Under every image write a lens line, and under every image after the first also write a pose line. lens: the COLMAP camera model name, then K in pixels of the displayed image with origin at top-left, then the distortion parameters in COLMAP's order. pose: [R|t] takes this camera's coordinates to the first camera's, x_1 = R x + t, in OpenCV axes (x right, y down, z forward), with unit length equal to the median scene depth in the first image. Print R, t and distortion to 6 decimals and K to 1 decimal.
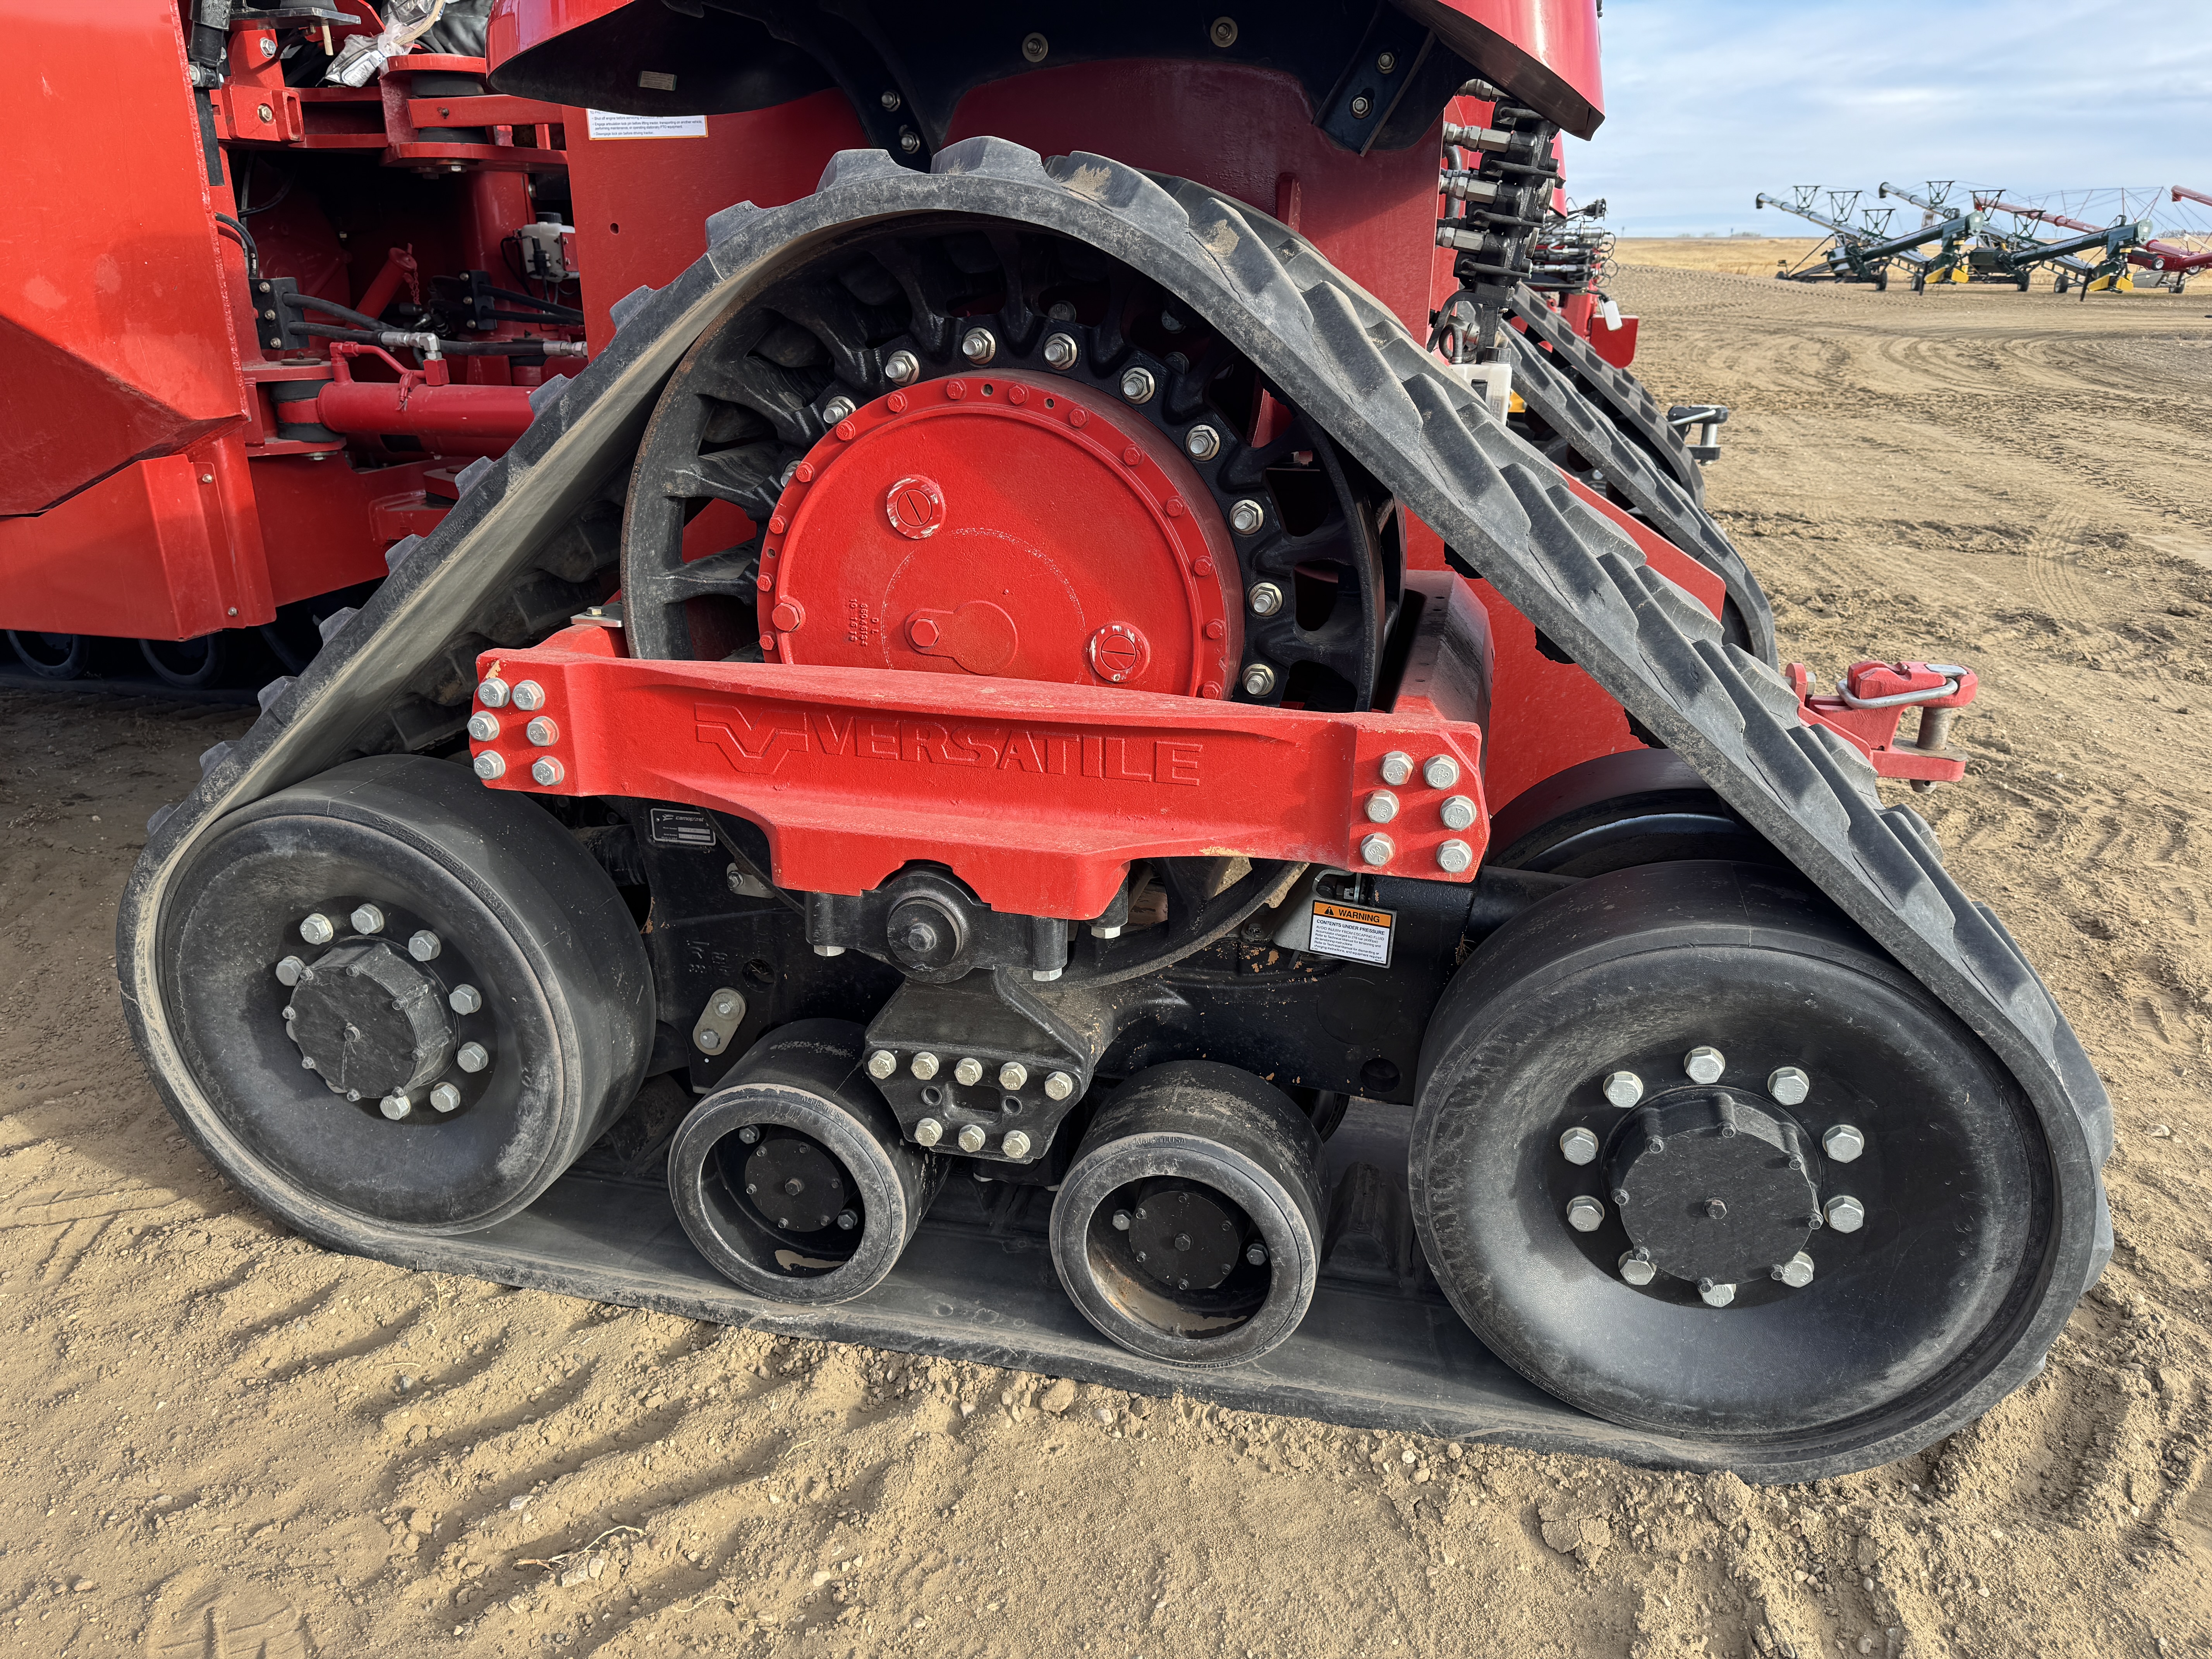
lens RADIAL K [[1566.5, 0, 1124.6], [0, 1566.5, 839.2], [0, 0, 1]] dist [0.041077, -0.043860]
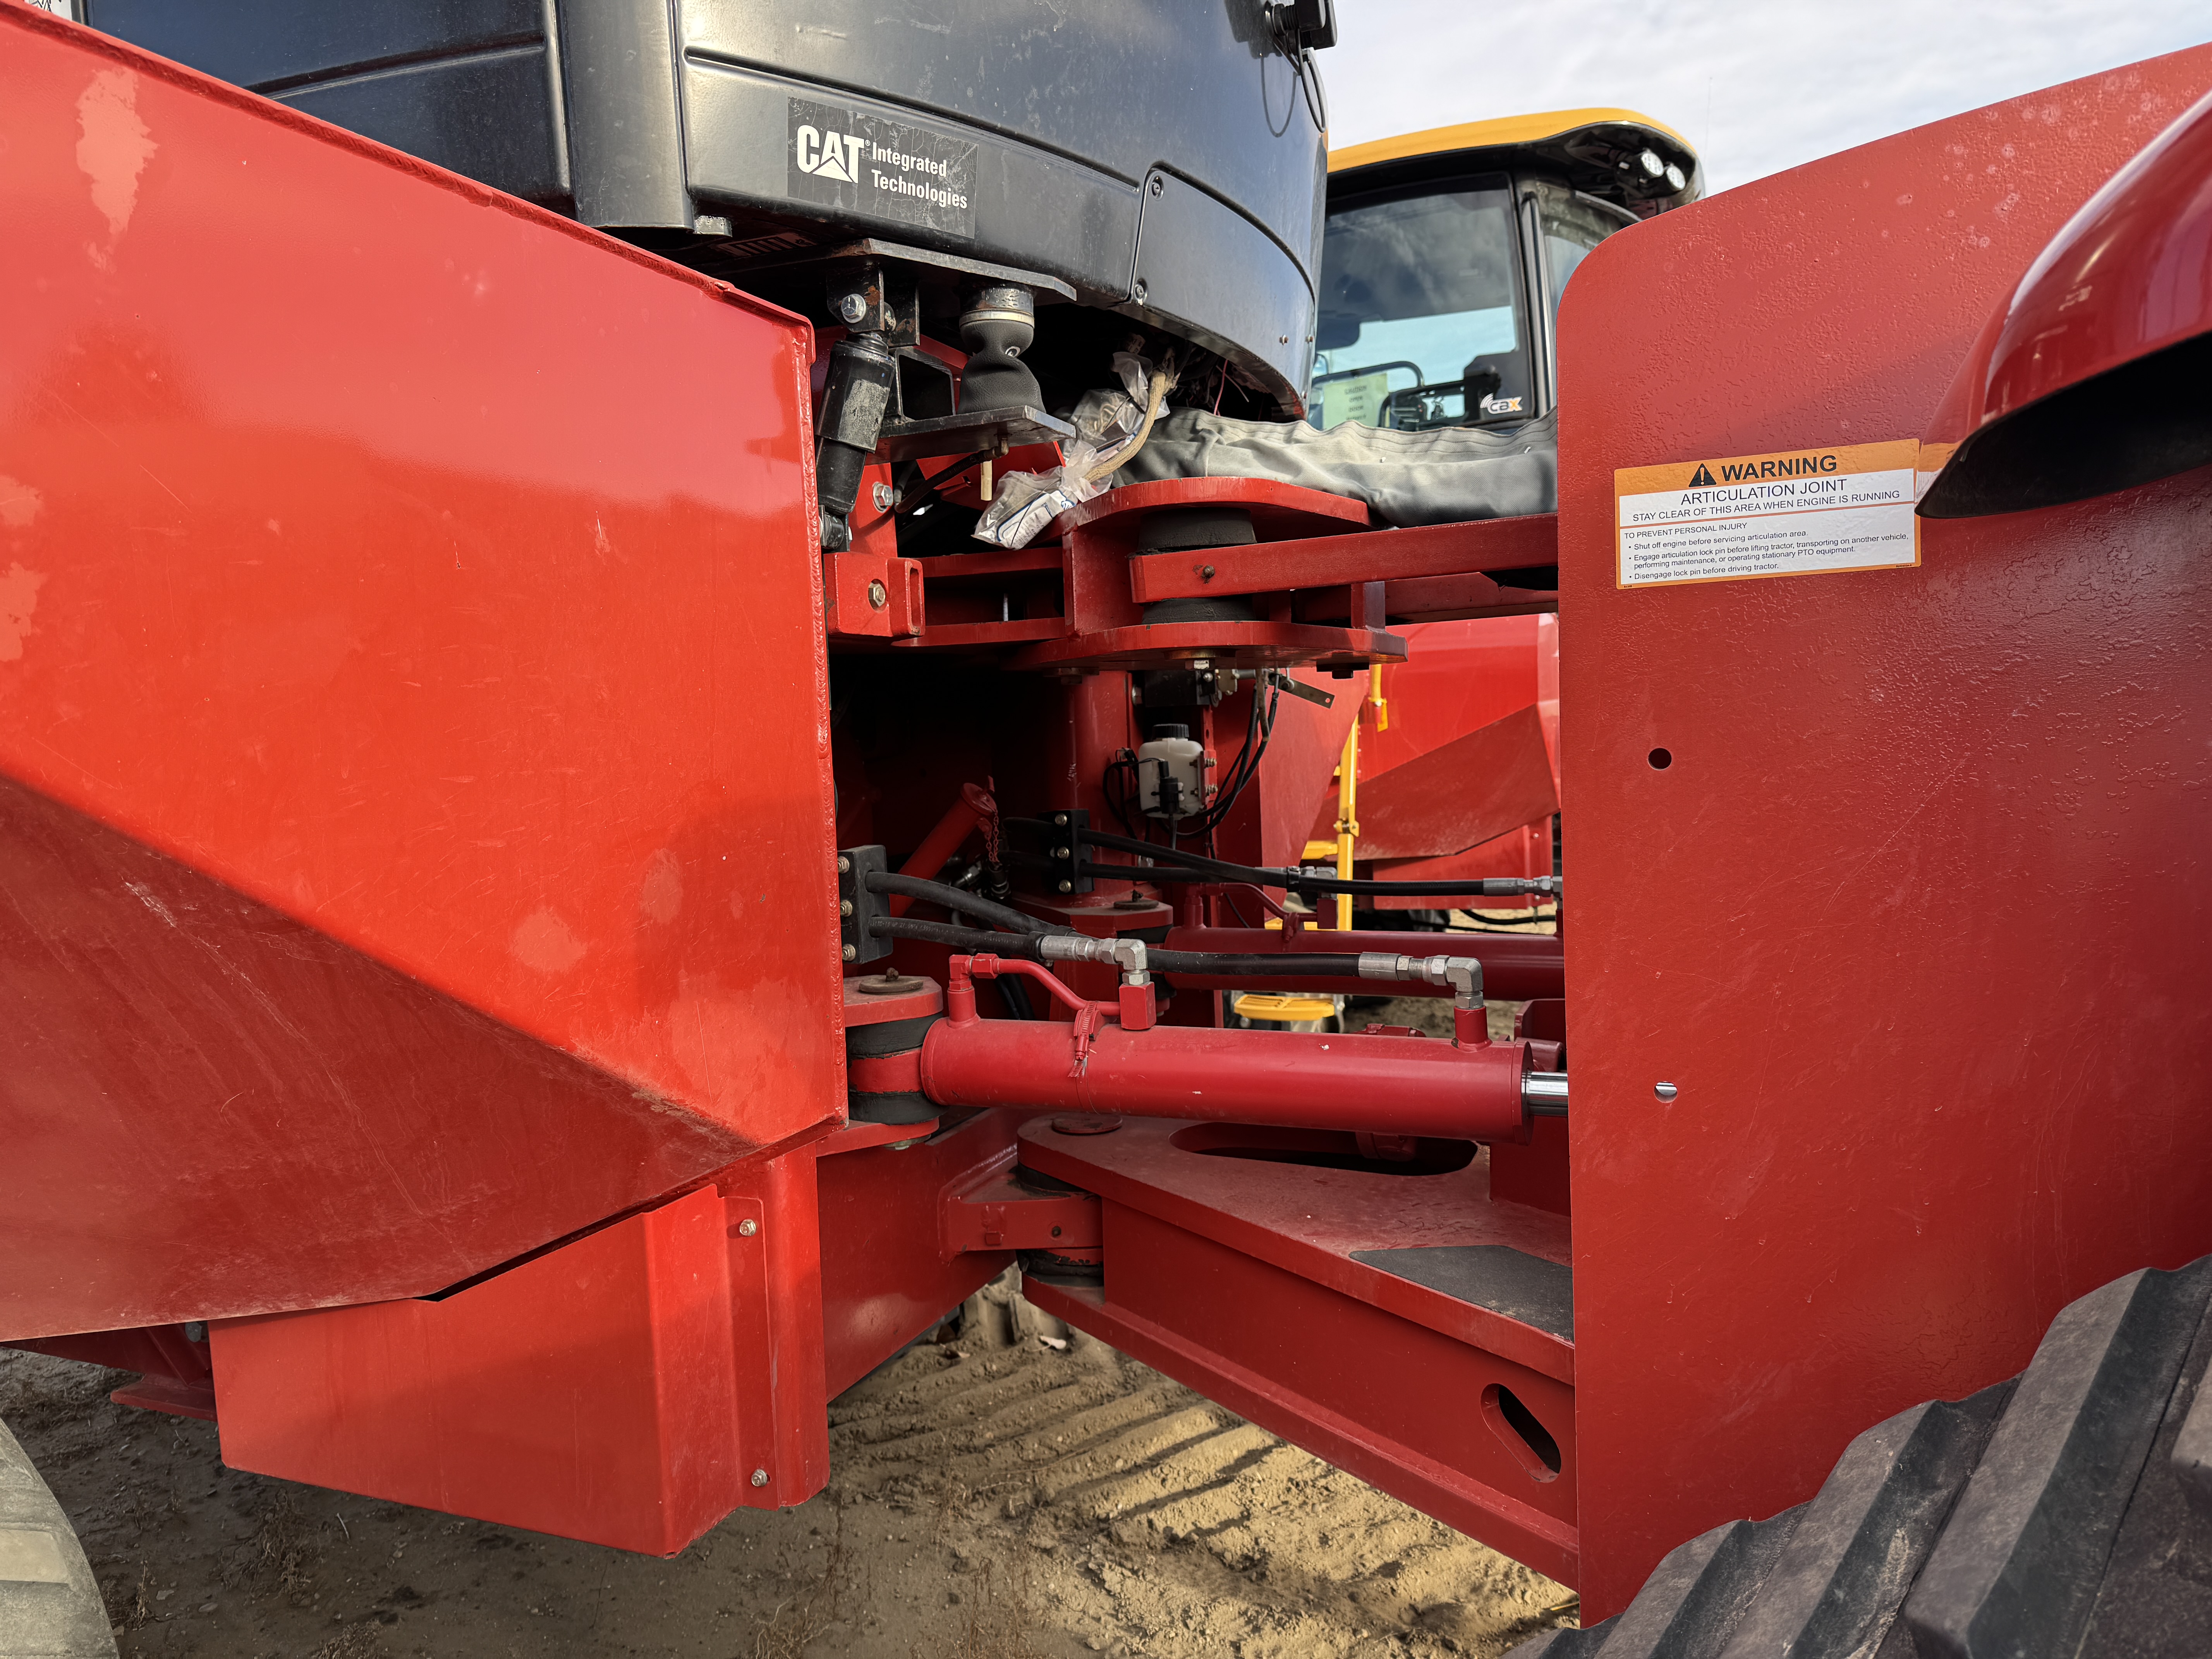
lens RADIAL K [[1523.1, 0, 1123.0], [0, 1523.1, 844.2], [0, 0, 1]] dist [0.090062, -0.114149]
pose [[0.990305, -0.029369, -0.135773, -0.371326], [-0.009691, 0.960407, -0.278433, -0.203316], [0.138575, 0.277049, 0.950810, 0.478966]]
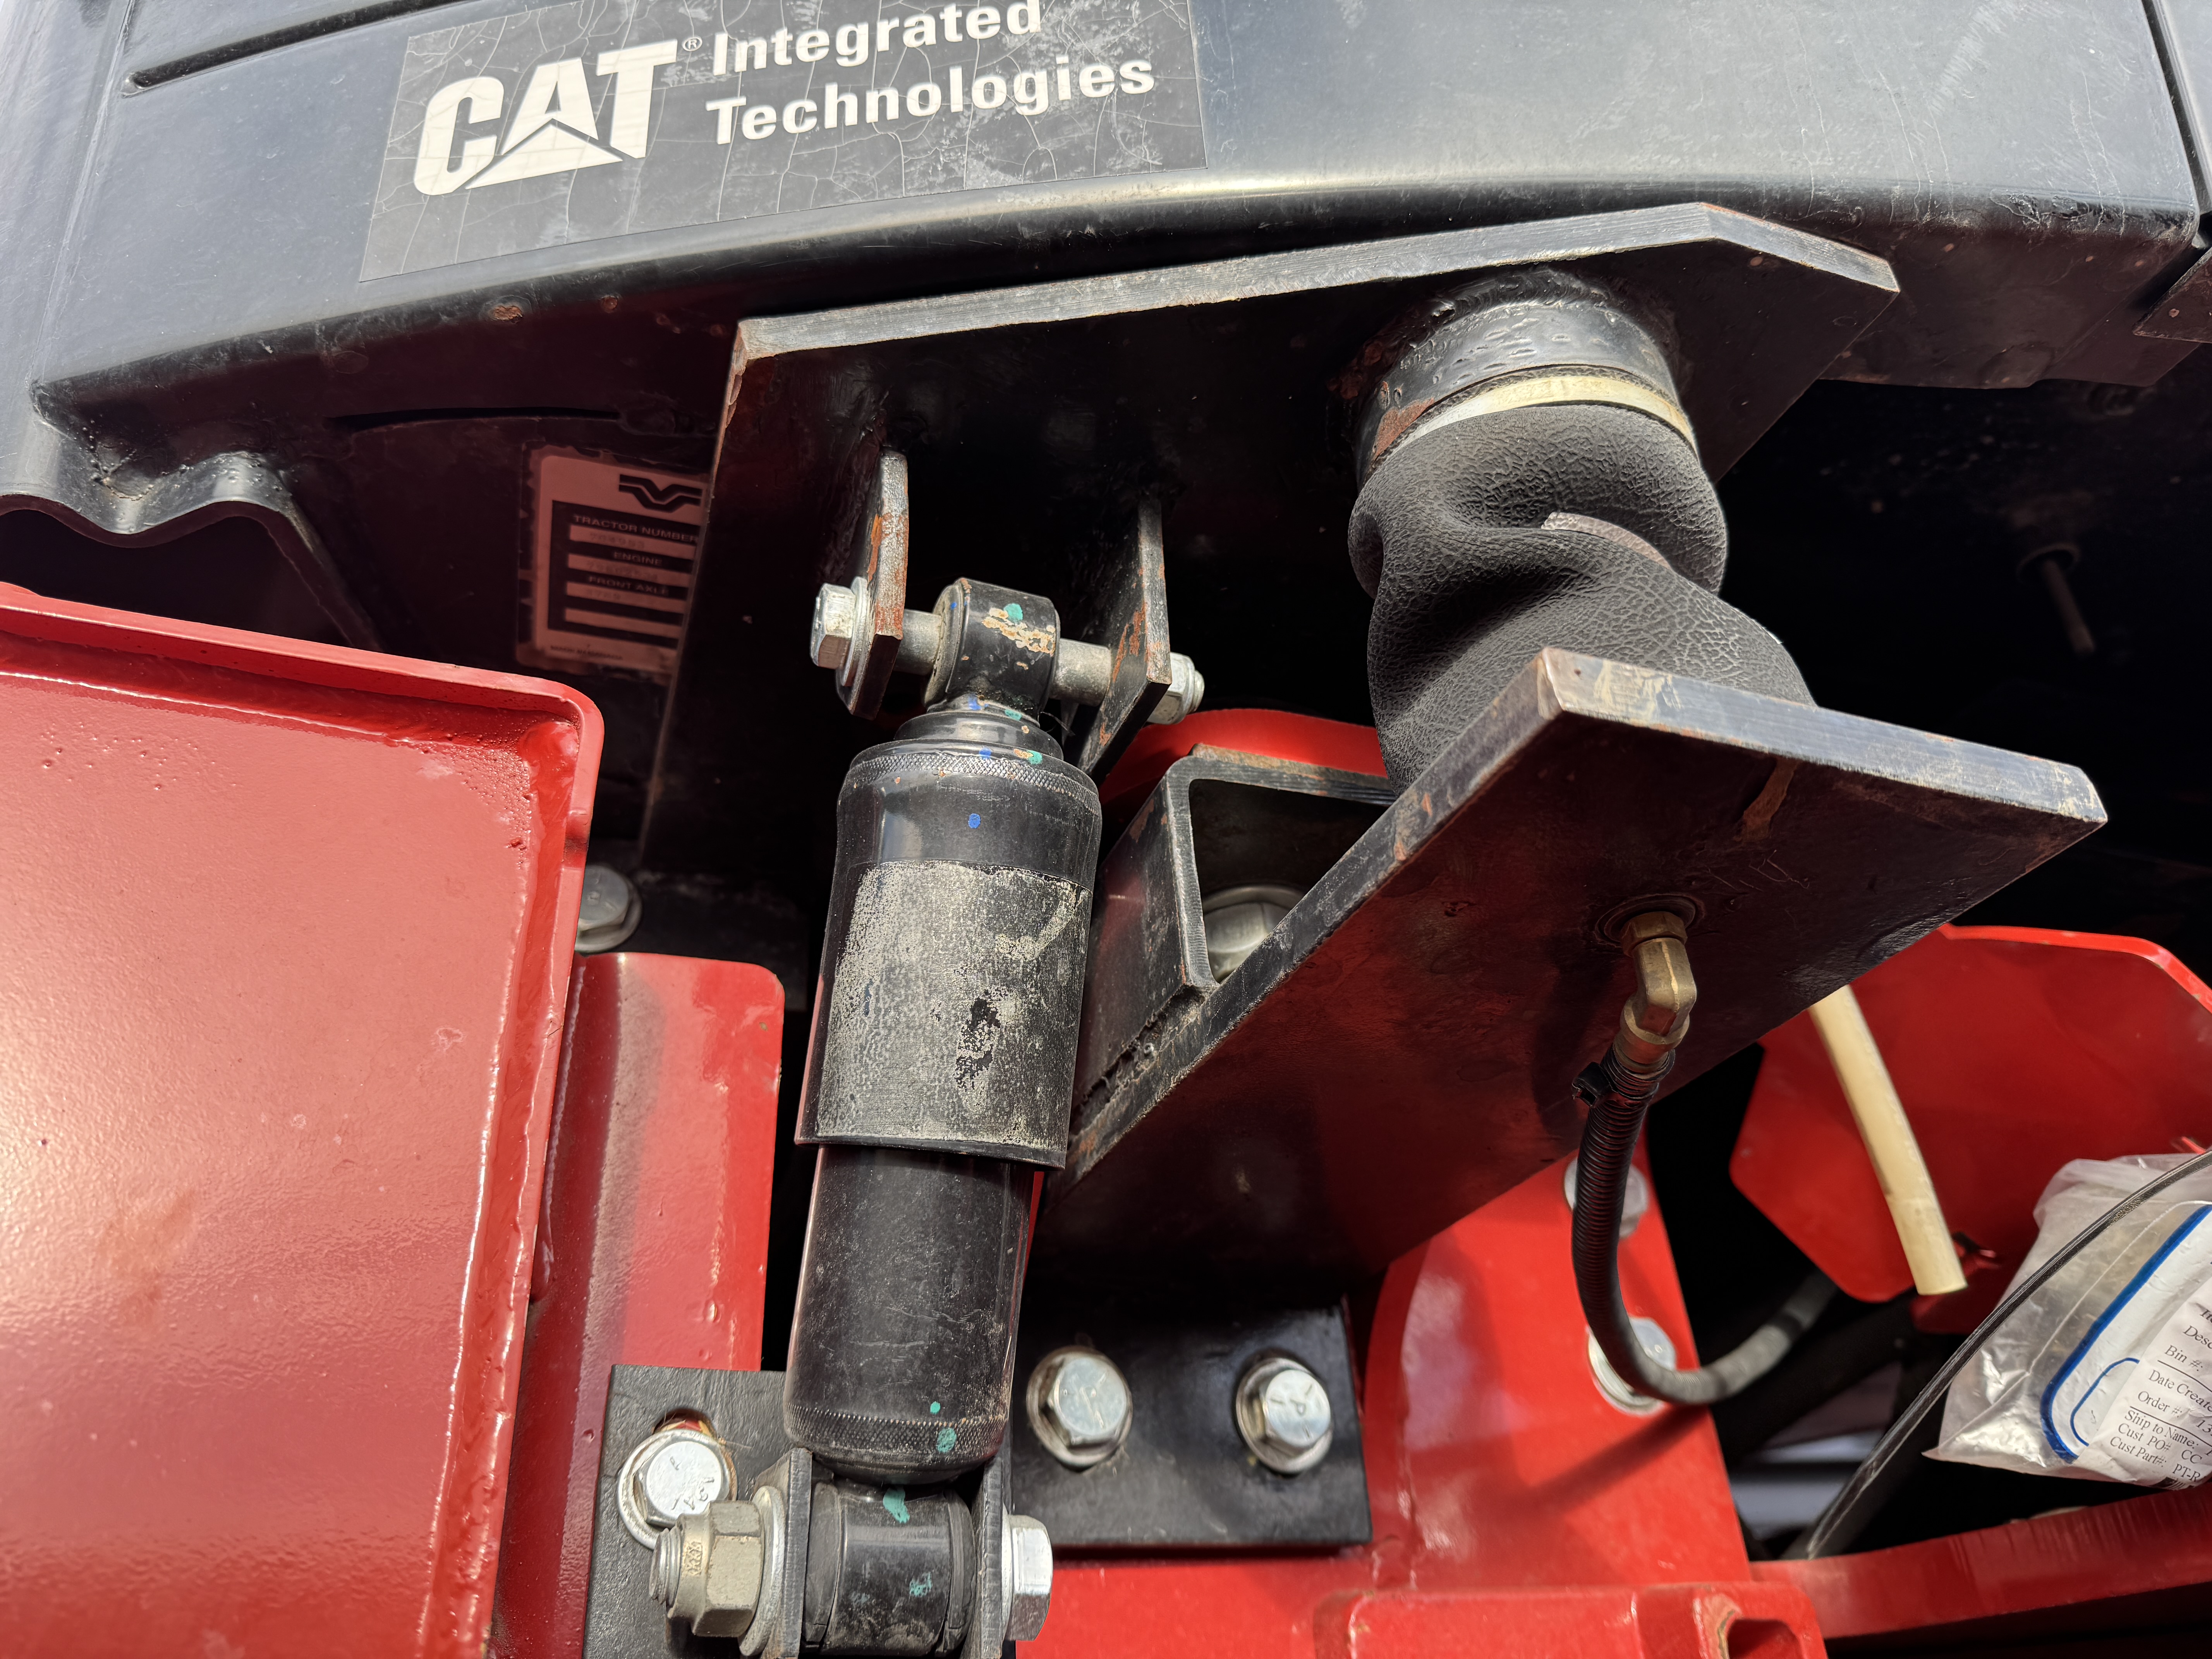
lens RADIAL K [[1566.5, 0, 1124.6], [0, 1566.5, 839.2], [0, 0, 1]] dist [0.041077, -0.043860]
pose [[0.576784, -0.460557, -0.674691, -0.426202], [-0.231760, 0.699726, -0.675775, -0.407034], [0.783331, 0.546142, 0.296852, 0.869552]]
